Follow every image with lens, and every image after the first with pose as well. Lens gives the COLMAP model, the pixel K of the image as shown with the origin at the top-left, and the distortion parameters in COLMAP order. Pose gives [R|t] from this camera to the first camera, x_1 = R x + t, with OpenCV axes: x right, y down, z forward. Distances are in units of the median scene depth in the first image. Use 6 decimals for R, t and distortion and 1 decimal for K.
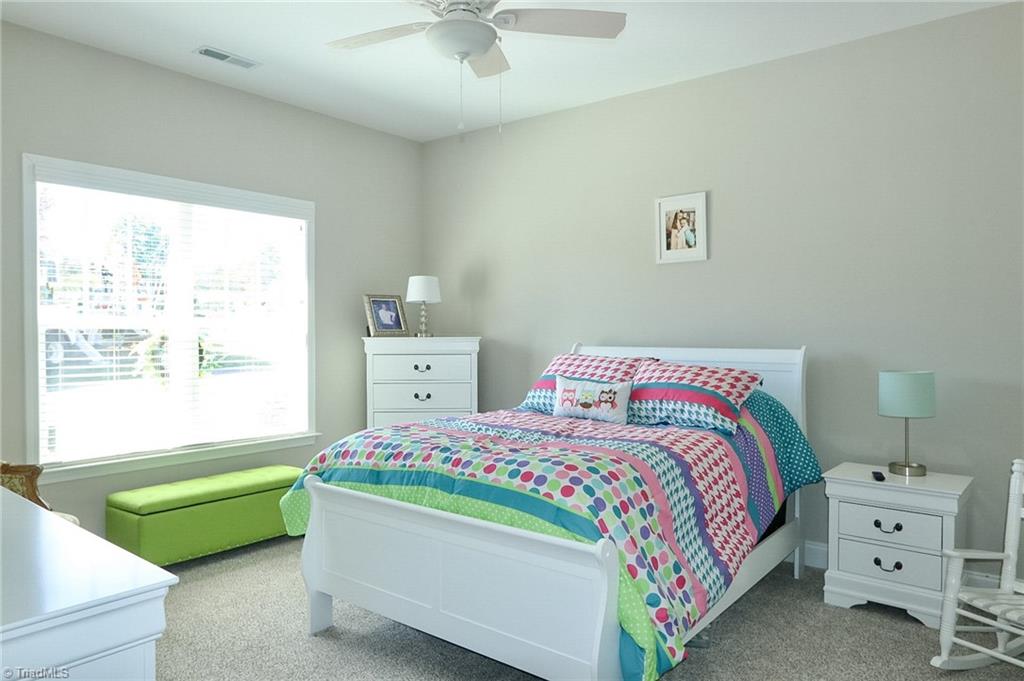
lens RADIAL K [[677.4, 0, 508.8], [0, 677.4, 341.6], [0, 0, 1]] dist [-0.000715, 0.004716]
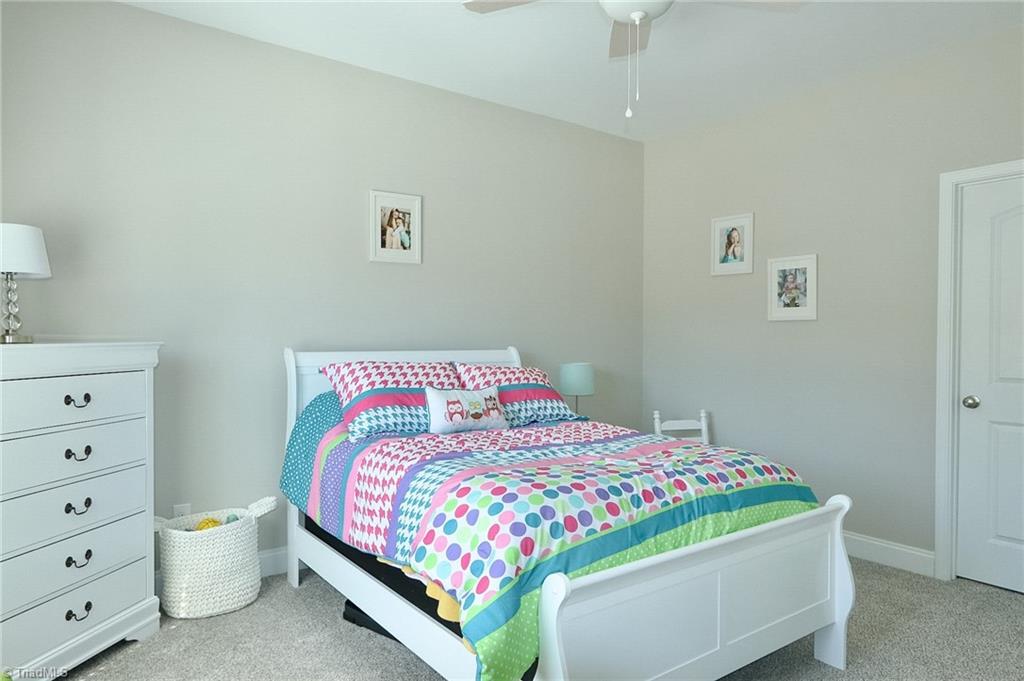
lens RADIAL K [[629.5, 0, 509.8], [0, 629.5, 337.7], [0, 0, 1]] dist [-0.005115, -0.000413]
pose [[0.282008, -0.004436, 0.959402, -0.572415], [0.006322, 0.999976, 0.002766, -0.011150], [-0.959391, 0.005285, 0.282029, 0.597268]]
